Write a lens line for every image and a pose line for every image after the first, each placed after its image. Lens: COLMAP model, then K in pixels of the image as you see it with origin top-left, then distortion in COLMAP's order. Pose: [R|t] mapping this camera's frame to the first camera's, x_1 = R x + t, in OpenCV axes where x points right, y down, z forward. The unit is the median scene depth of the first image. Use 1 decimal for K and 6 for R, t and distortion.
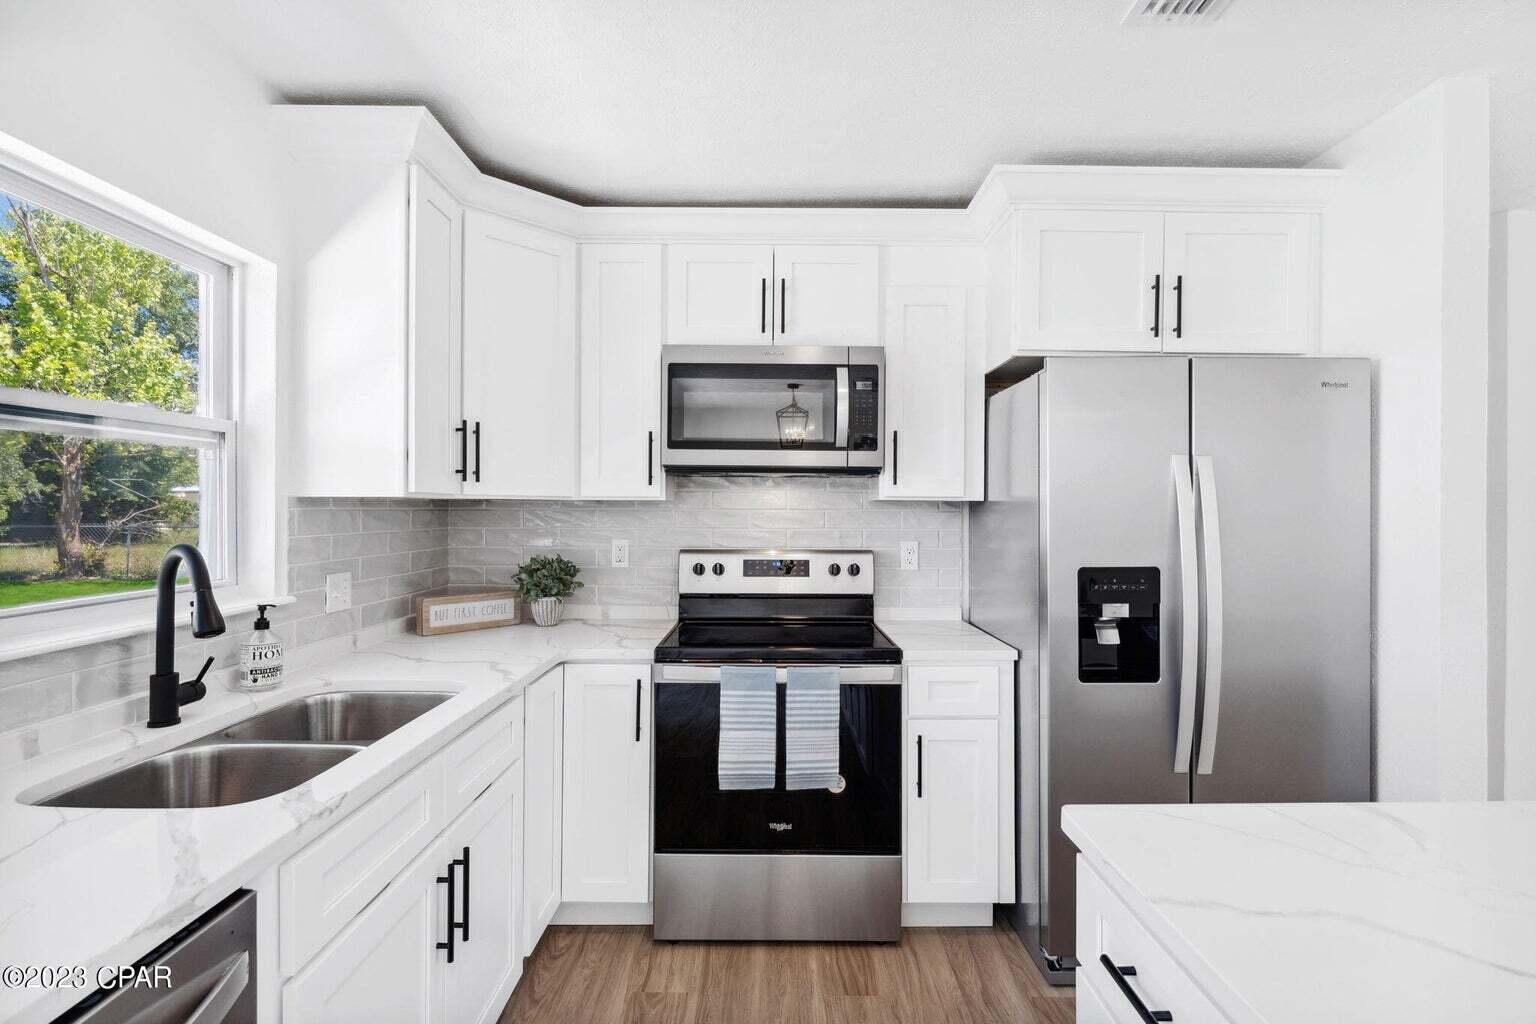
lens RADIAL K [[693.3, 0, 768.0], [0, 693.3, 512.0], [0, 0, 1]] dist [-0.001992, -0.000195]
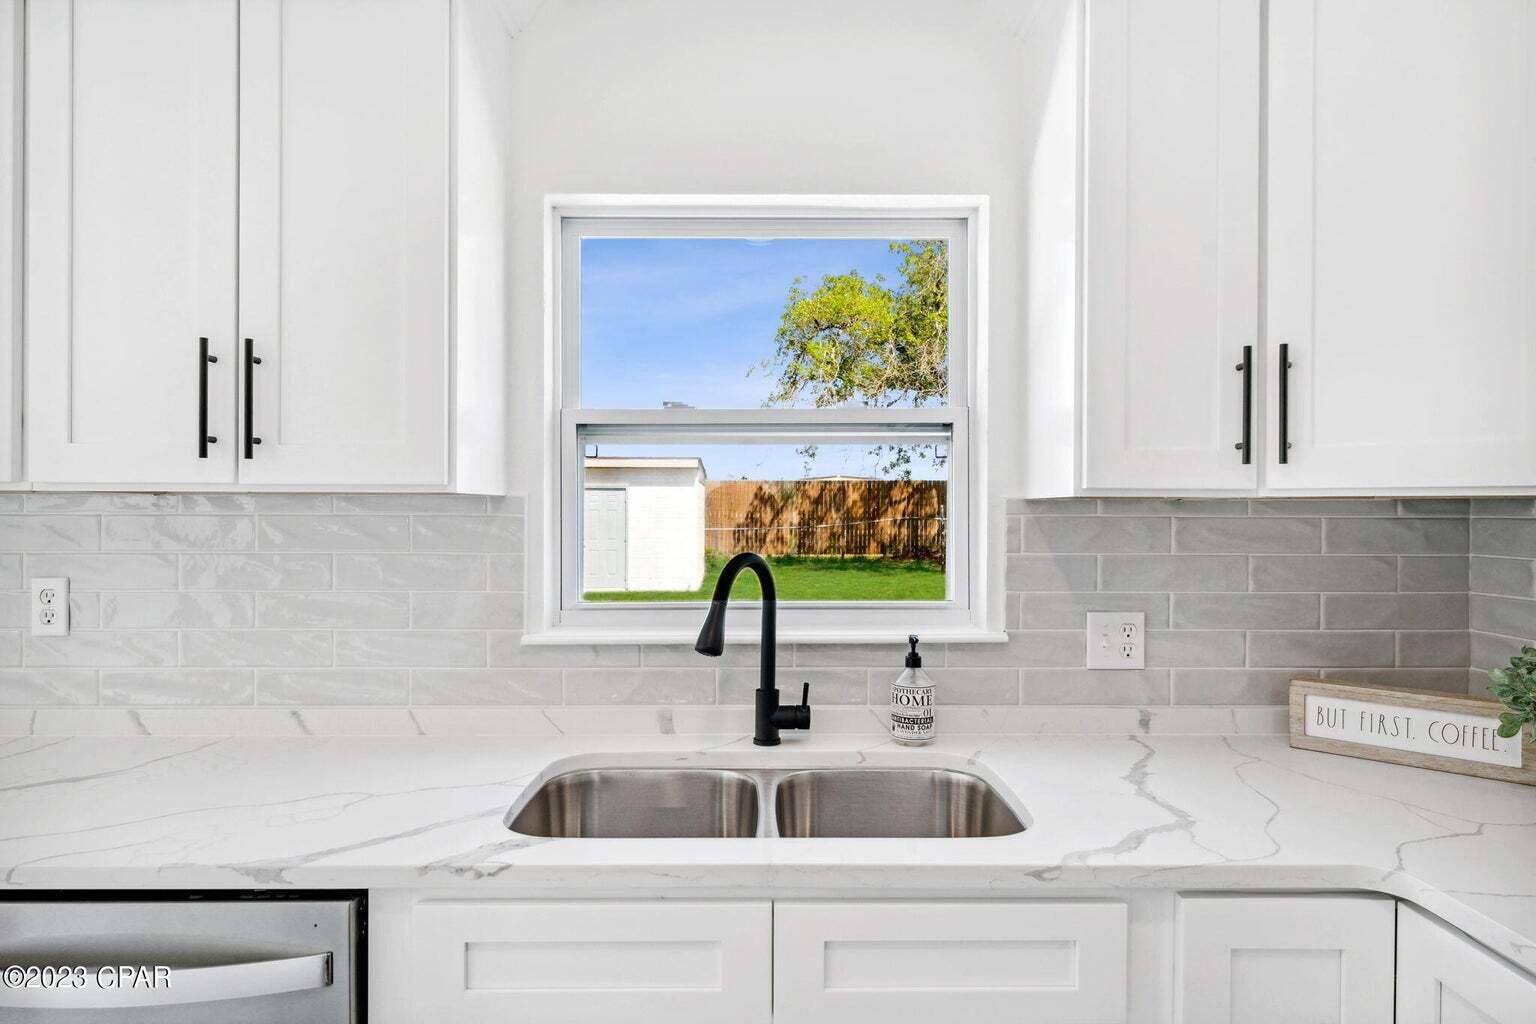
lens RADIAL K [[876.9, 0, 768.0], [0, 876.9, 512.0], [0, 0, 1]] dist [-0.001566, 0.000322]
pose [[0.021388, 0.002189, -0.999769, 0.233934], [-0.005990, 0.999980, 0.002062, -0.008262], [0.999753, 0.005945, 0.021401, 0.695635]]
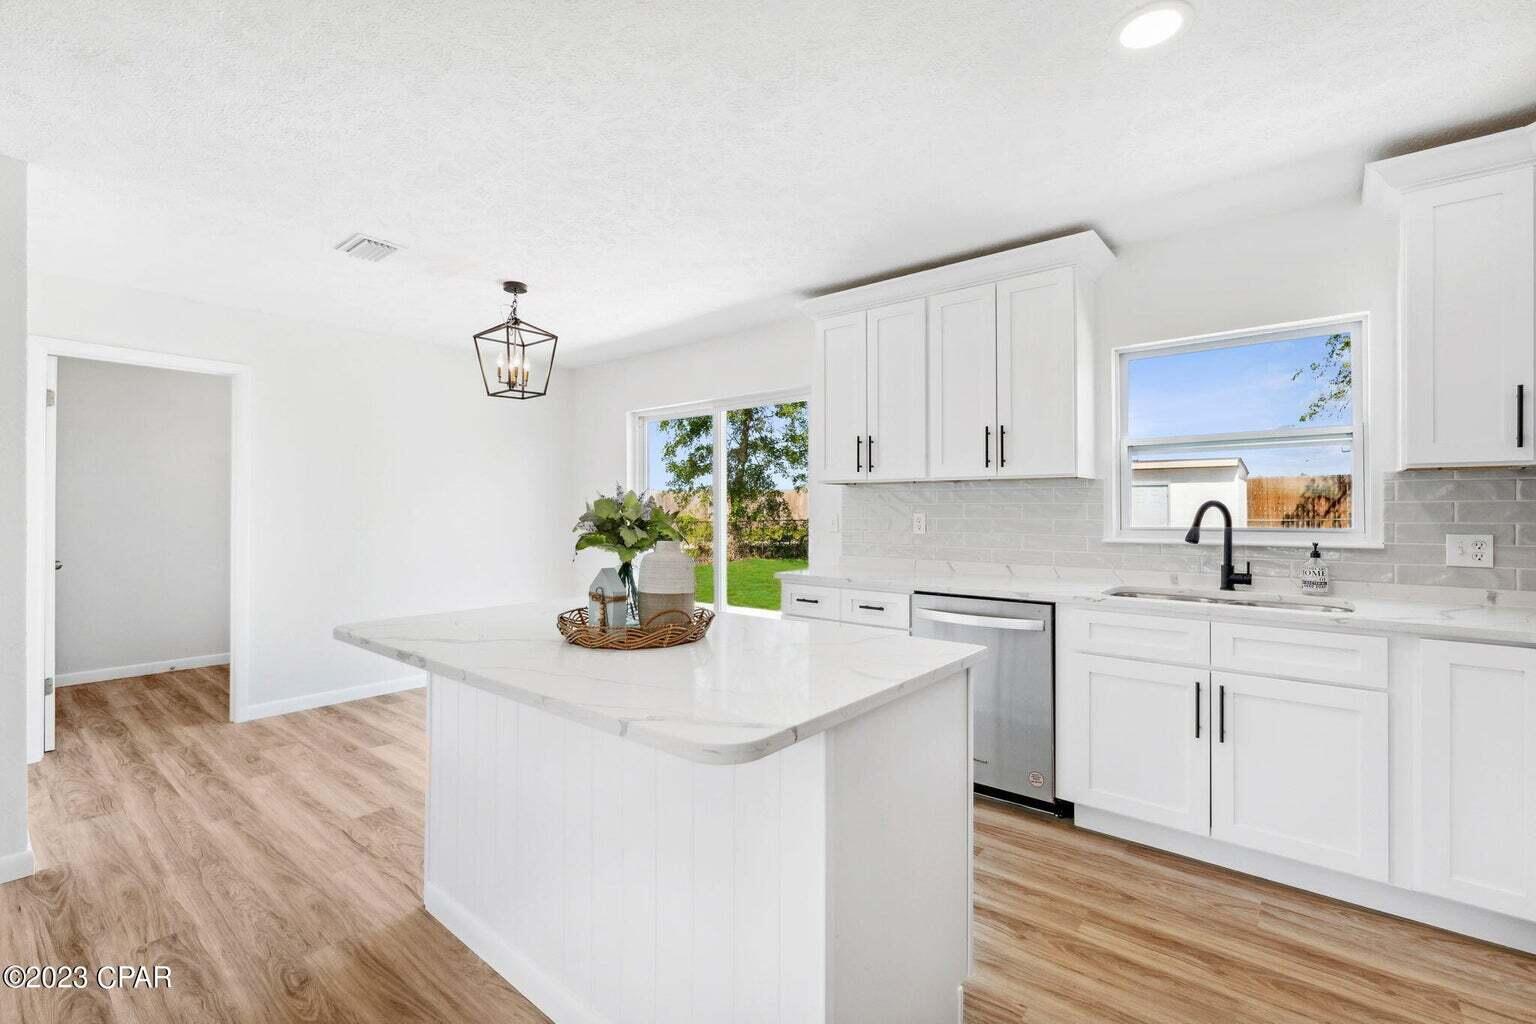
lens RADIAL K [[680.0, 0, 764.3], [0, 680.0, 507.9], [0, 0, 1]] dist [-0.002886, -0.000302]
pose [[-0.628703, 0.002108, -0.777643, 1.092898], [0.000684, 0.999997, 0.002157, 0.043610], [0.777645, 0.000824, -0.628703, 0.853939]]
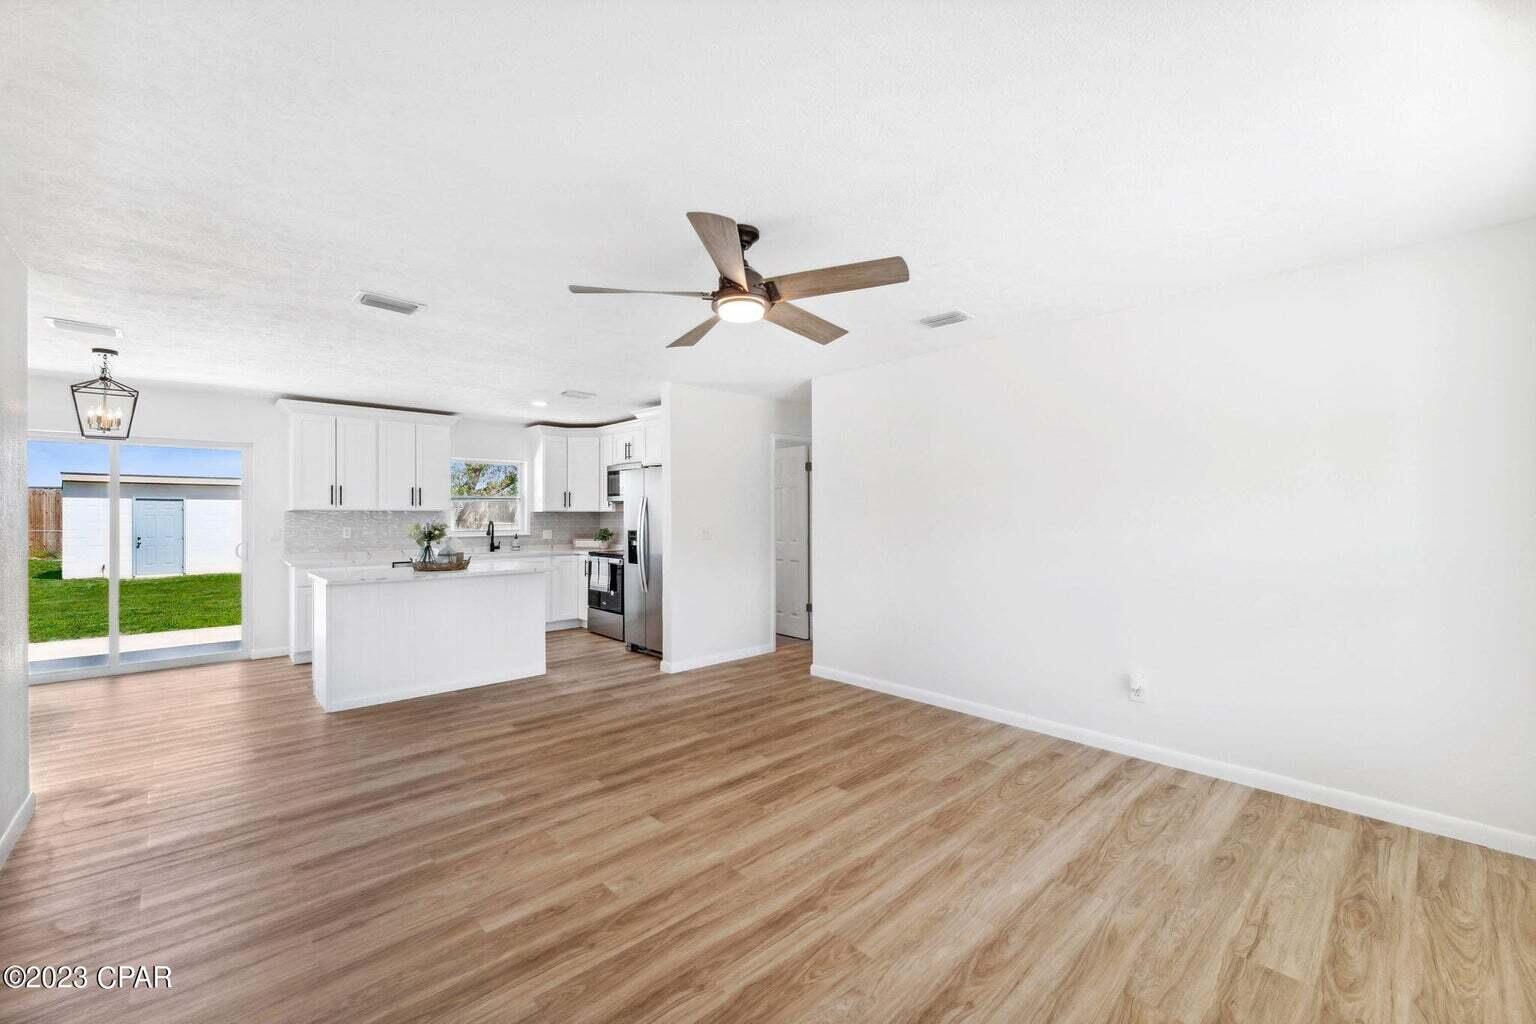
lens RADIAL K [[615.9, 0, 765.5], [0, 615.9, 509.3], [0, 0, 1]] dist [0.000815, -0.000122]
pose [[0.697617, -0.011420, -0.716380, 3.154601], [0.002768, 0.999908, -0.013244, 0.018610], [0.716466, 0.007256, 0.697584, -0.684018]]
